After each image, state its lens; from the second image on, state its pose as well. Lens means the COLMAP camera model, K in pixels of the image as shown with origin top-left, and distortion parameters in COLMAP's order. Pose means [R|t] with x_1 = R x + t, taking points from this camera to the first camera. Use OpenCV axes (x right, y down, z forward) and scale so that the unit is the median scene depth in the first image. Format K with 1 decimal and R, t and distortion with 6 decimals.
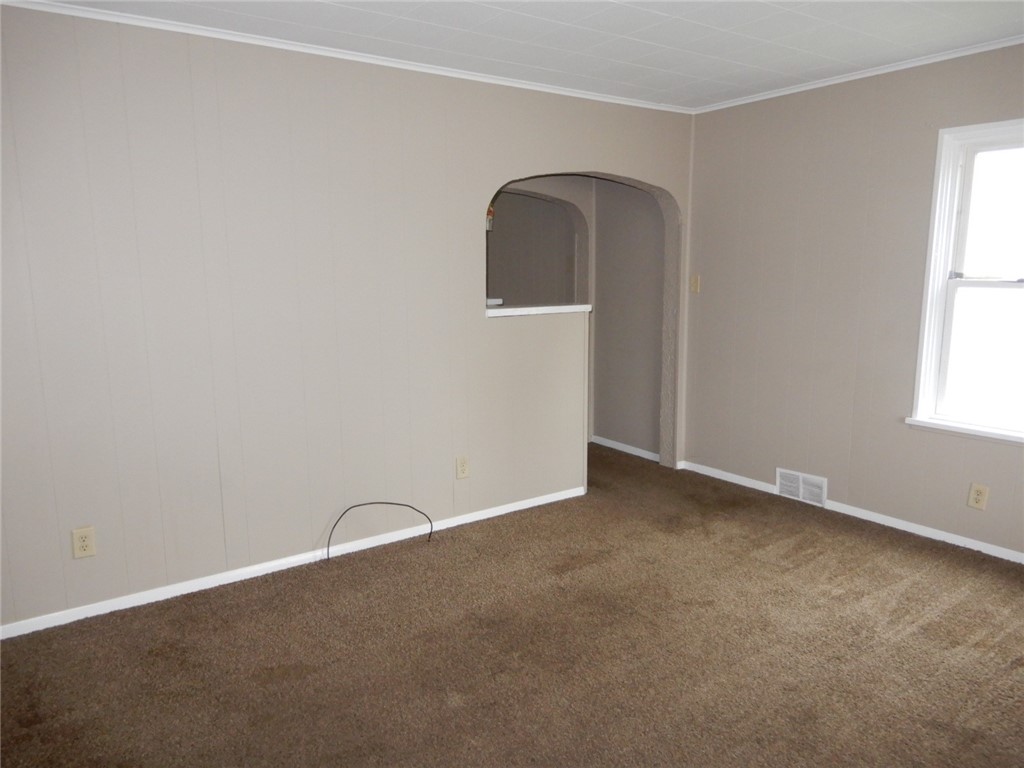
lens RADIAL K [[726.9, 0, 512.0], [0, 726.9, 384.0], [0, 0, 1]] dist [0.000562, 0.002443]
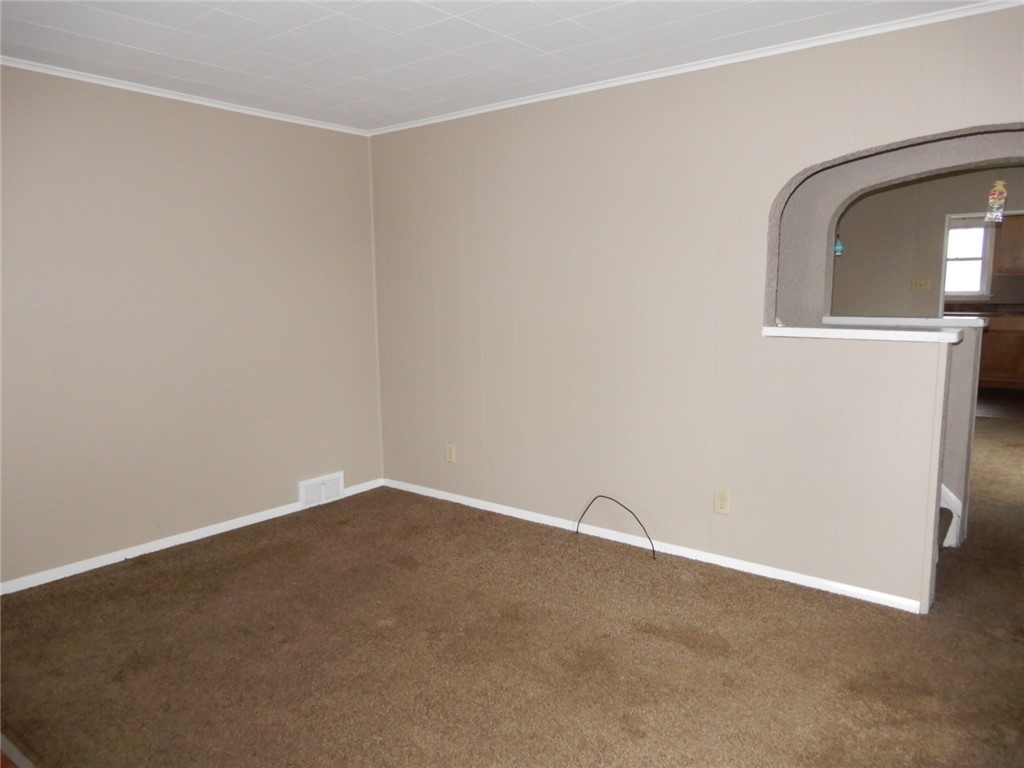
lens RADIAL K [[730.0, 0, 514.1], [0, 730.0, 392.1], [0, 0, 1]] dist [-0.011670, -0.003326]
pose [[0.263267, 0.150689, -0.952882, 0.773449], [-0.136006, 0.983658, 0.117979, -0.098308], [0.955088, 0.098537, 0.279459, 0.552653]]
